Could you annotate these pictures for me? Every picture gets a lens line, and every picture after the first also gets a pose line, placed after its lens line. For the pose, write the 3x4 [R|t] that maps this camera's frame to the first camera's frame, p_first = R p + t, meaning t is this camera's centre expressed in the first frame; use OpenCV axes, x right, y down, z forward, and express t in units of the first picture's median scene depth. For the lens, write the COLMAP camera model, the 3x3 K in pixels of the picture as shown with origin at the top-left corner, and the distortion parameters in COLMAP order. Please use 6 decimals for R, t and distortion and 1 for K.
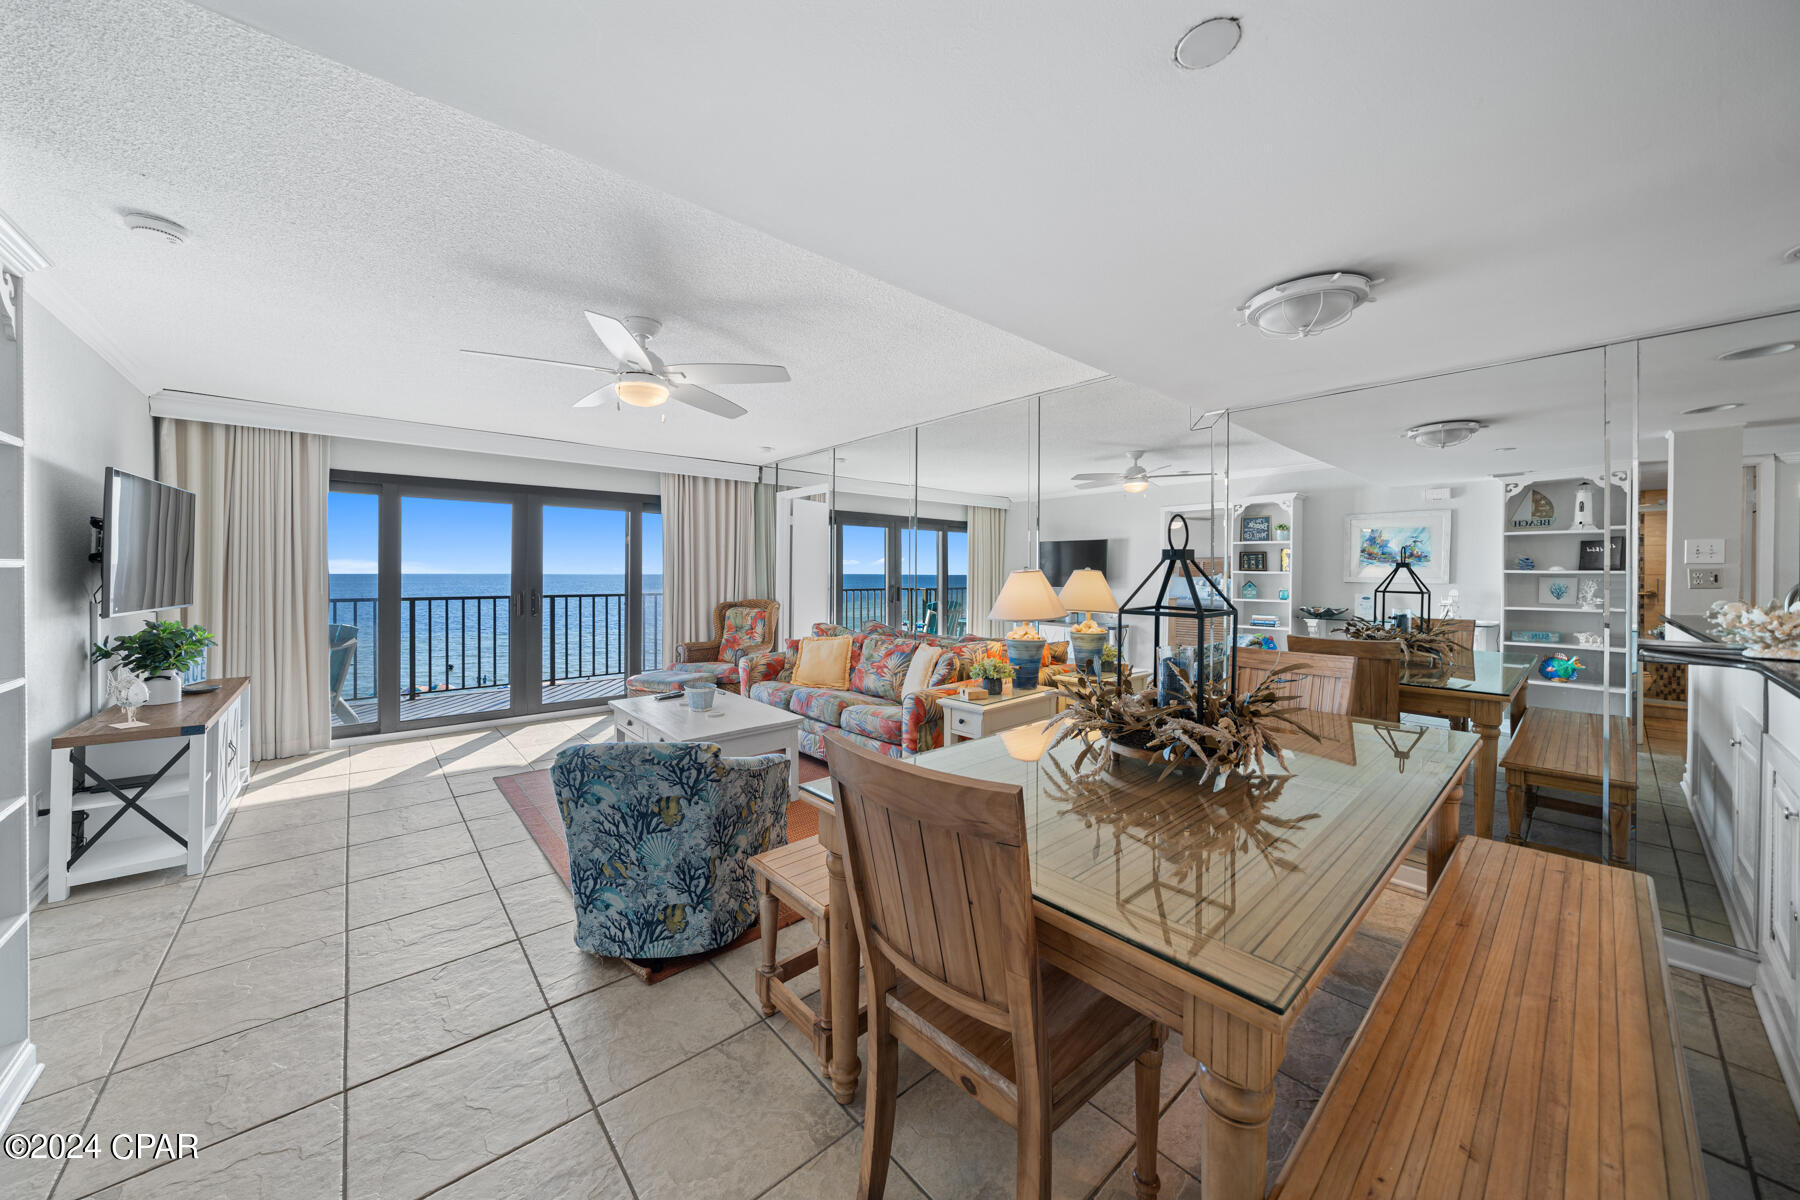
lens RADIAL K [[637.6, 0, 885.6], [0, 637.6, 572.4], [0, 0, 1]] dist [-0.000803, -0.000013]
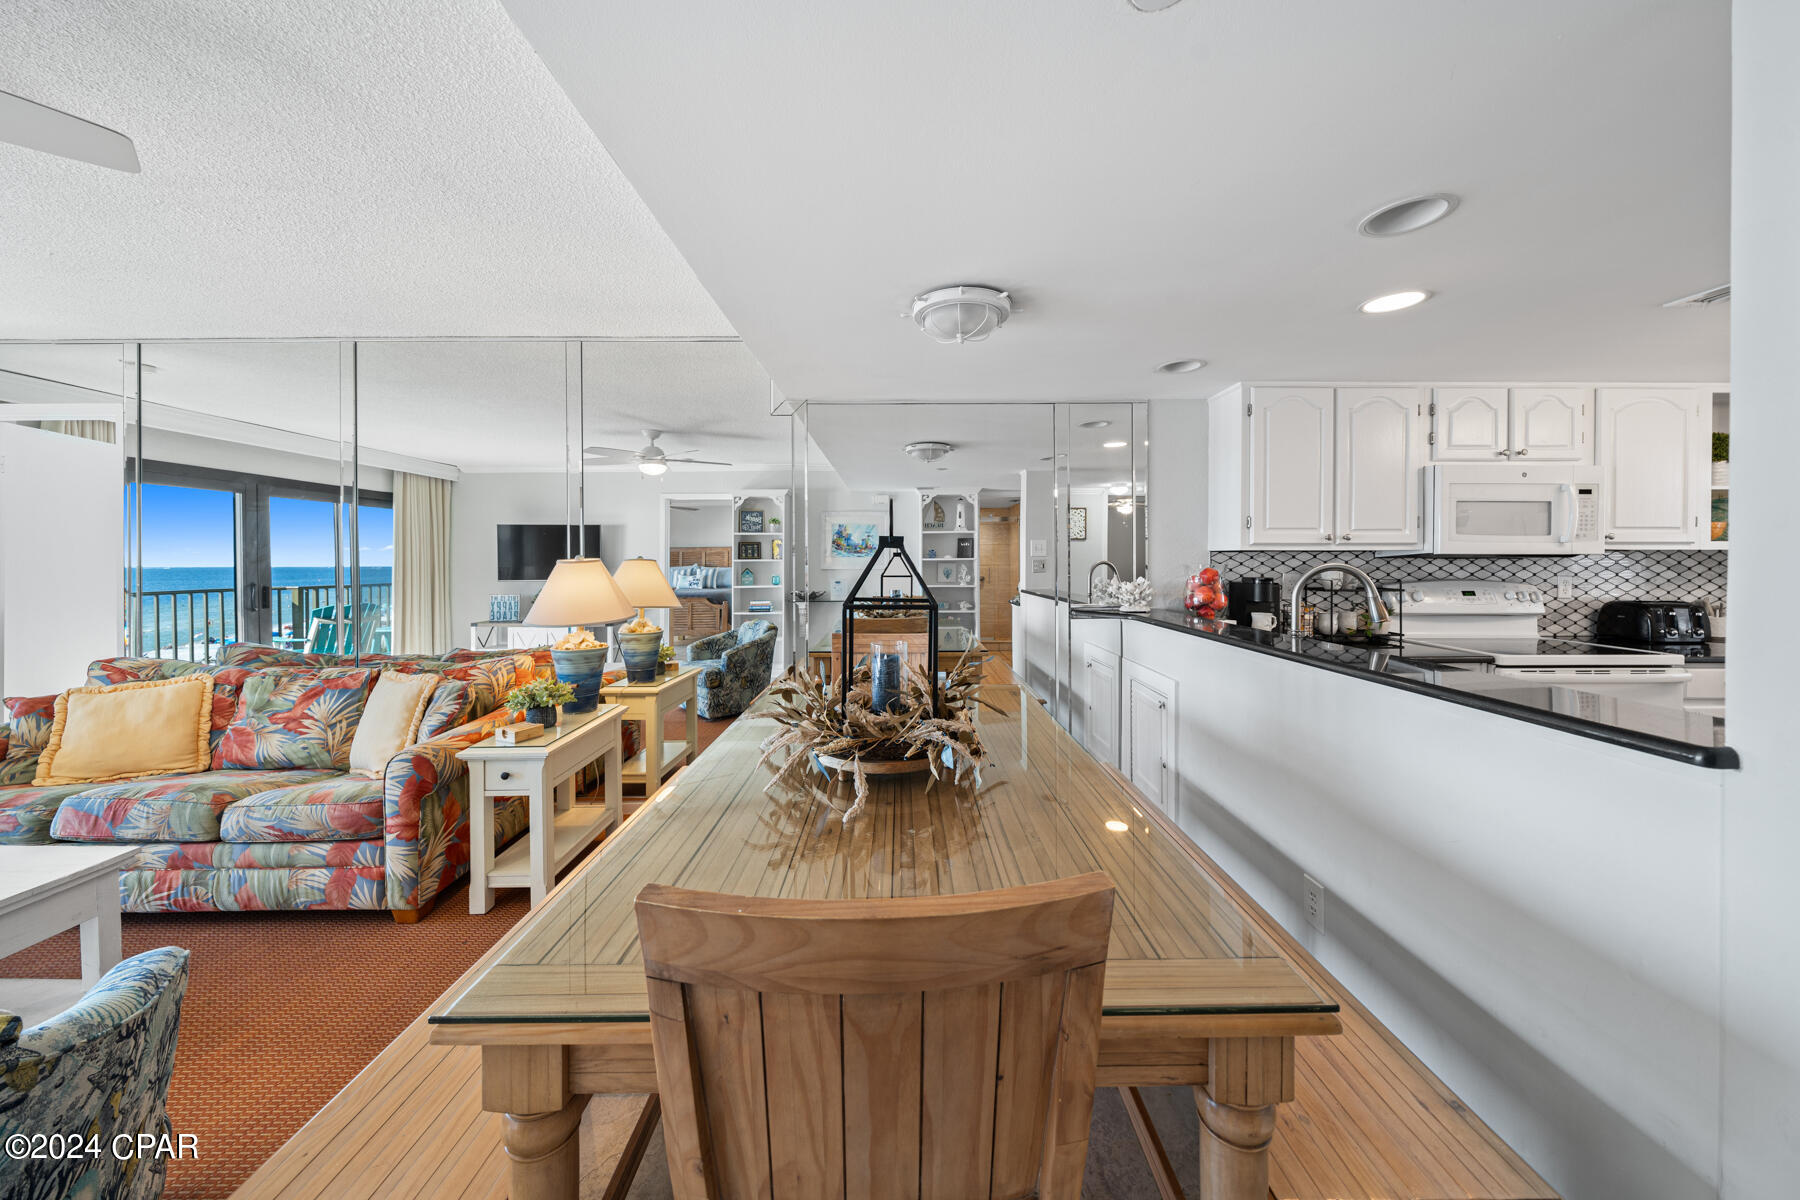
lens RADIAL K [[637.6, 0, 915.9], [0, 637.6, 564.8], [0, 0, 1]] dist [-0.000803, -0.000013]
pose [[0.642568, -0.010048, 0.766163, -0.082919], [0.006437, 0.999950, 0.007715, -0.000654], [-0.766201, -0.000026, 0.642600, 0.133727]]
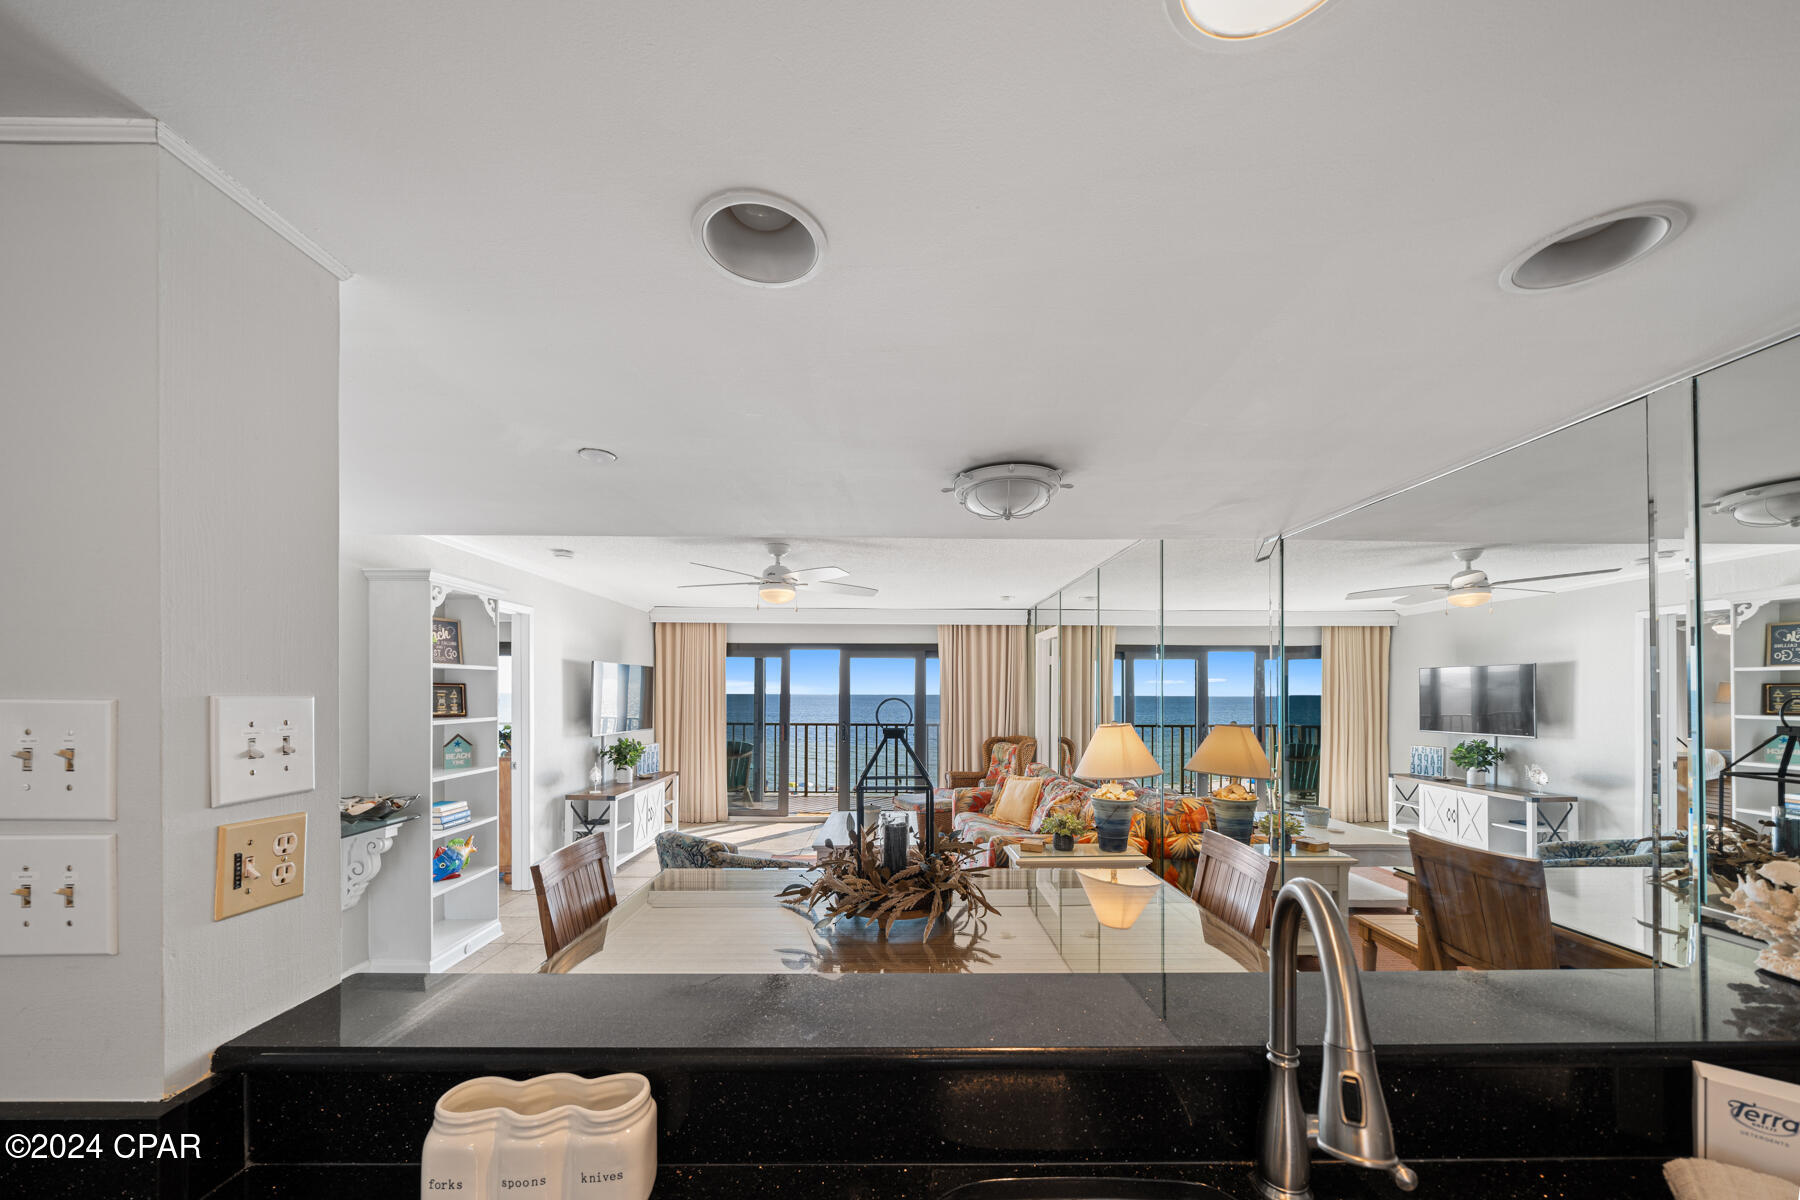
lens RADIAL K [[637.6, 0, 880.1], [0, 637.6, 683.9], [0, 0, 1]] dist [-0.000803, -0.000013]
pose [[0.756834, -0.009800, -0.653534, 0.414509], [-0.000843, 0.999872, -0.015971, -0.034487], [0.653607, 0.012639, 0.756729, 0.048409]]
